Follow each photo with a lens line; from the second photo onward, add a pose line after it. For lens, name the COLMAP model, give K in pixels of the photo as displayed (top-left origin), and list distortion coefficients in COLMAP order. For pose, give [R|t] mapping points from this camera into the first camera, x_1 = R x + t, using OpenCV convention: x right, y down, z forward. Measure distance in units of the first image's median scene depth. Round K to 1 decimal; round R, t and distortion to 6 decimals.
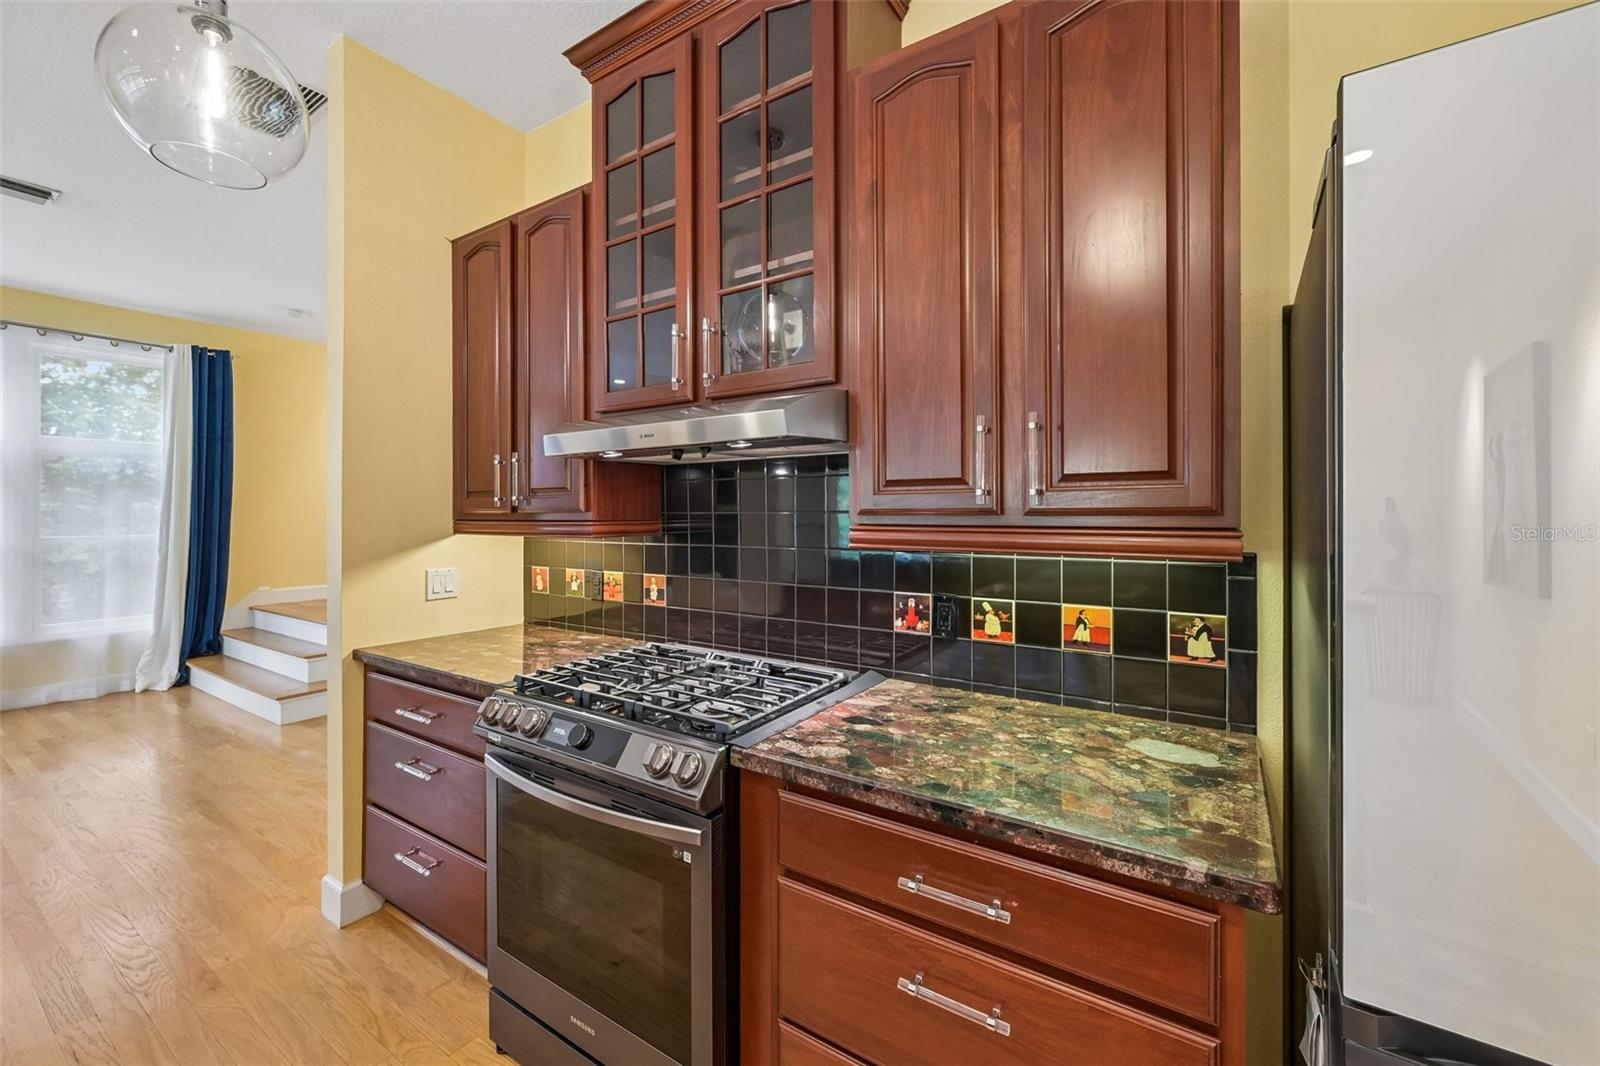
lens RADIAL K [[637.7, 0, 801.0], [0, 637.7, 512.9], [0, 0, 1]] dist [-0.000225, 0.000099]
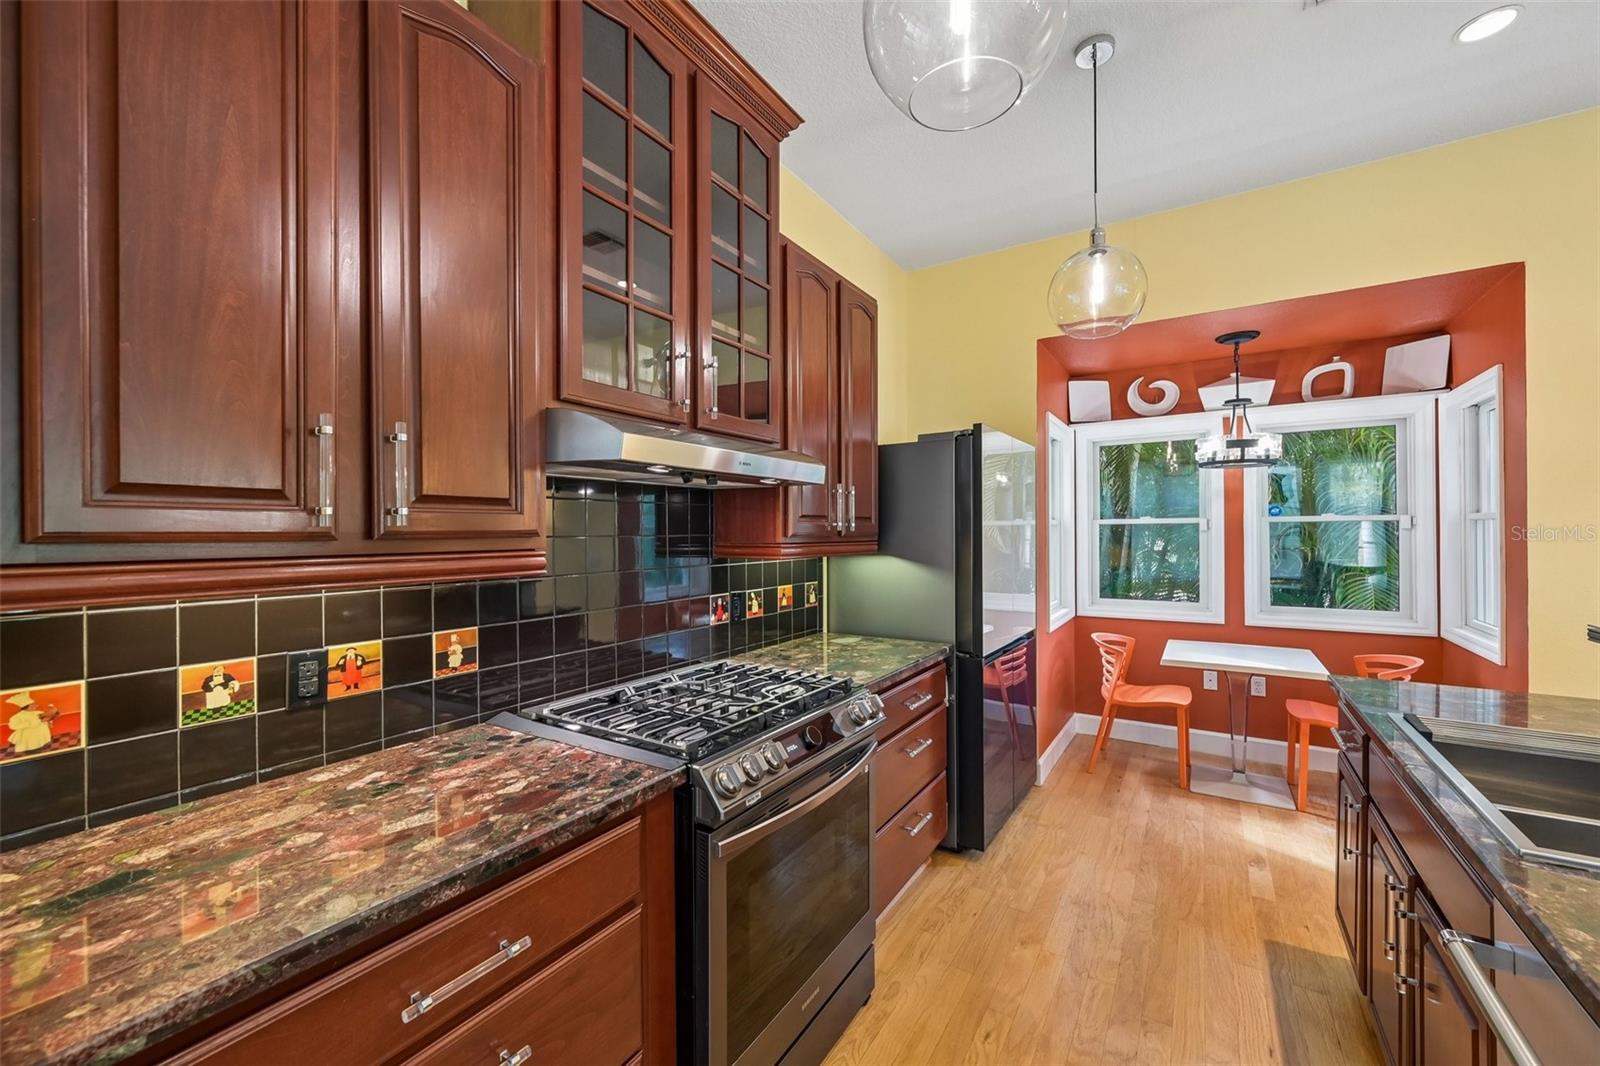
lens RADIAL K [[637.7, 0, 803.7], [0, 637.7, 532.3], [0, 0, 1]] dist [-0.000225, 0.000099]
pose [[-0.013044, -0.000264, 0.999915, -1.098362], [0.004720, 0.999989, 0.000325, -0.006092], [-0.999904, 0.004724, -0.013043, 0.770140]]
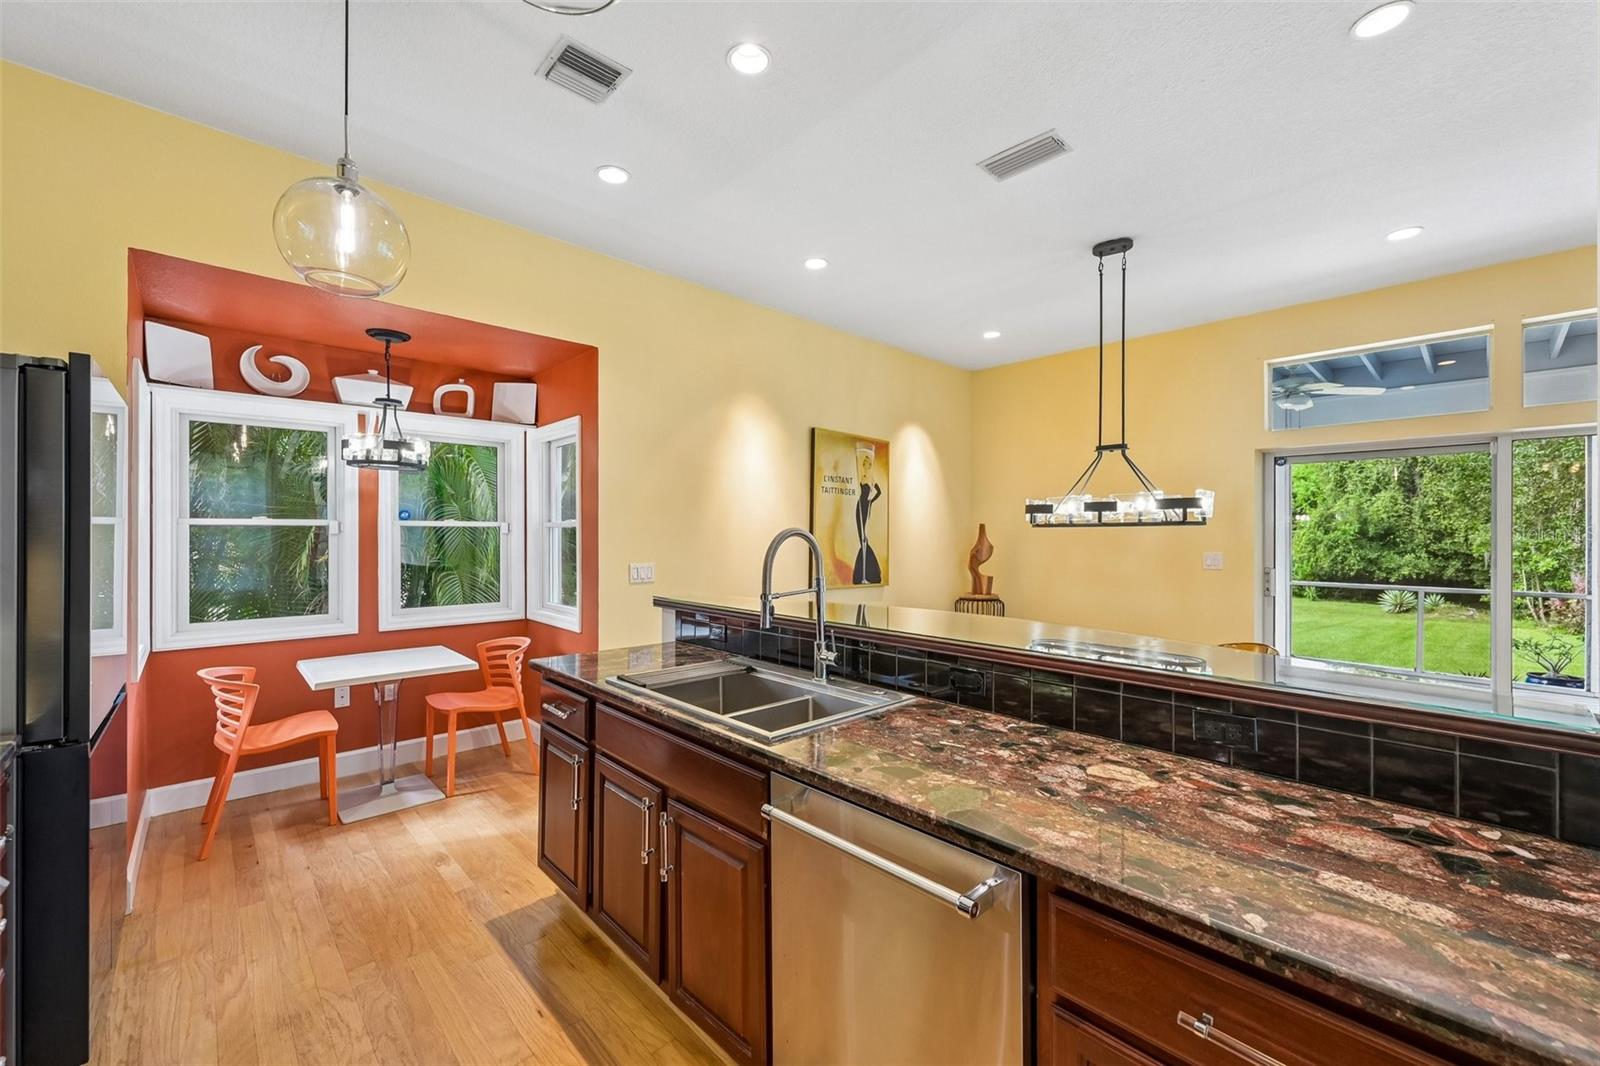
lens RADIAL K [[637.7, 0, 795.1], [0, 637.7, 533.6], [0, 0, 1]] dist [-0.000225, 0.000099]
pose [[-0.971415, -0.002186, 0.237379, -0.809783], [-0.002445, 0.999997, -0.000800, -0.007138], [-0.237376, -0.001358, -0.971417, 0.960728]]
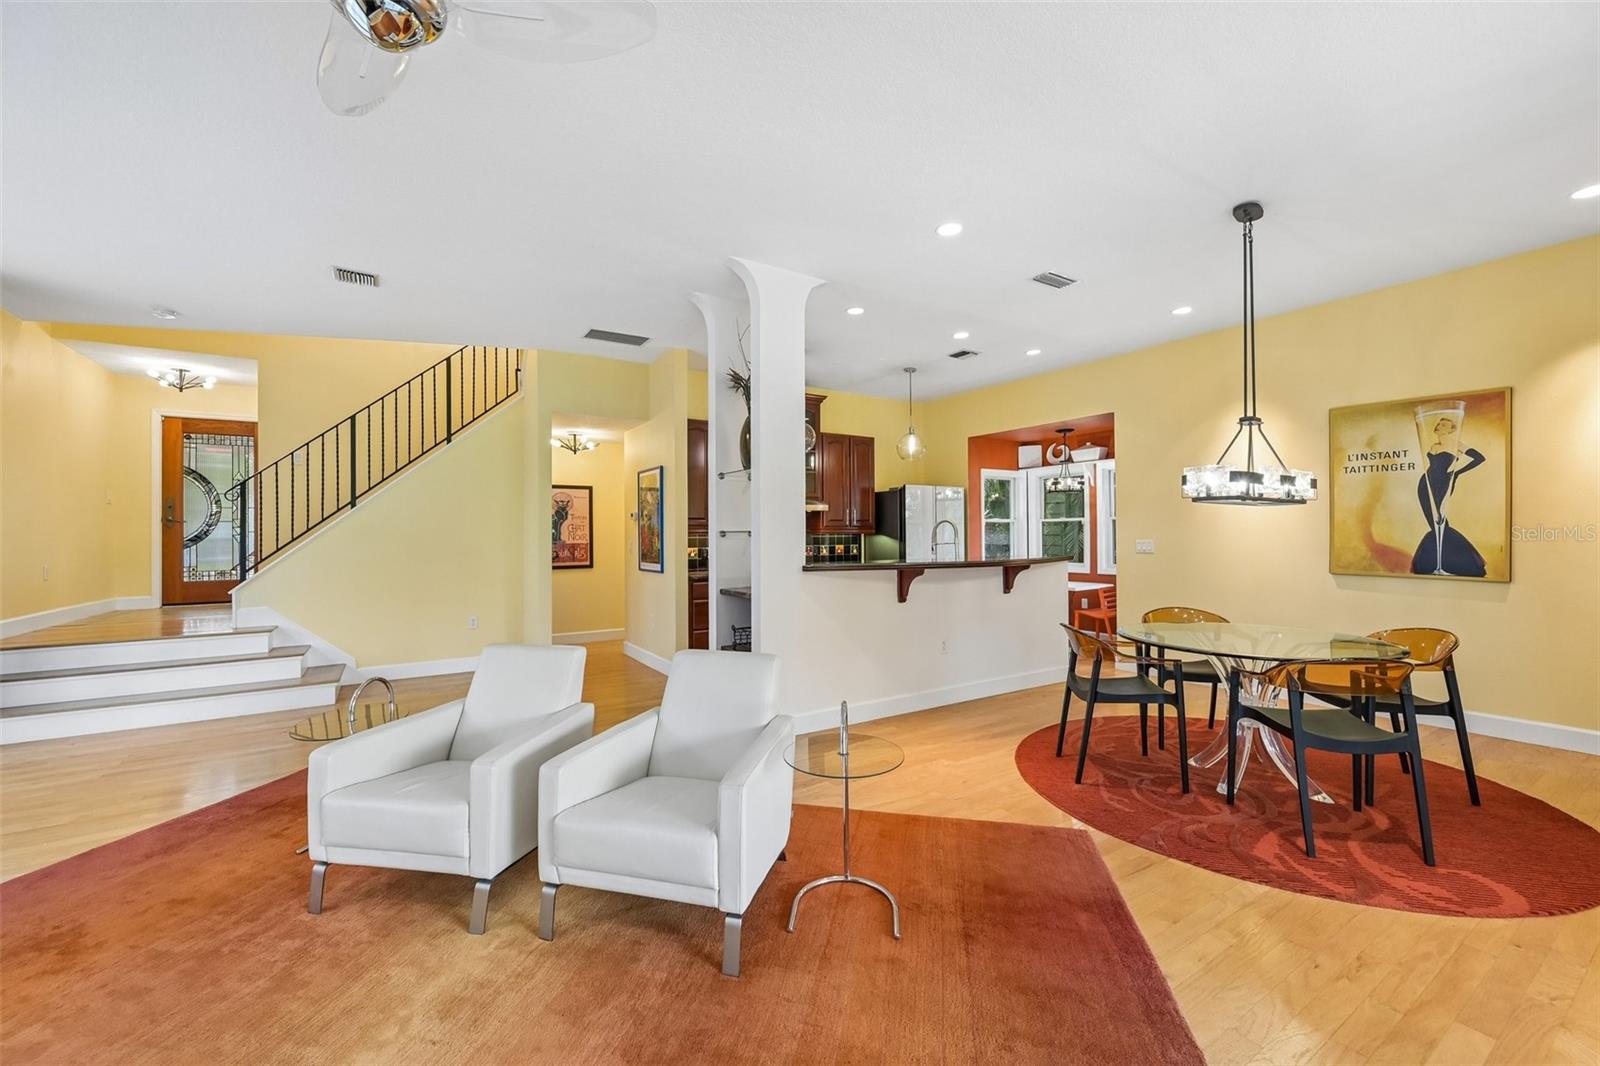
lens RADIAL K [[637.7, 0, 796.3], [0, 637.7, 528.5], [0, 0, 1]] dist [-0.000225, 0.000099]
pose [[0.416793, 0.006871, 0.908976, -3.394880], [0.005989, 0.999929, -0.010304, 0.050413], [-0.908982, 0.009738, 0.416722, -0.626693]]
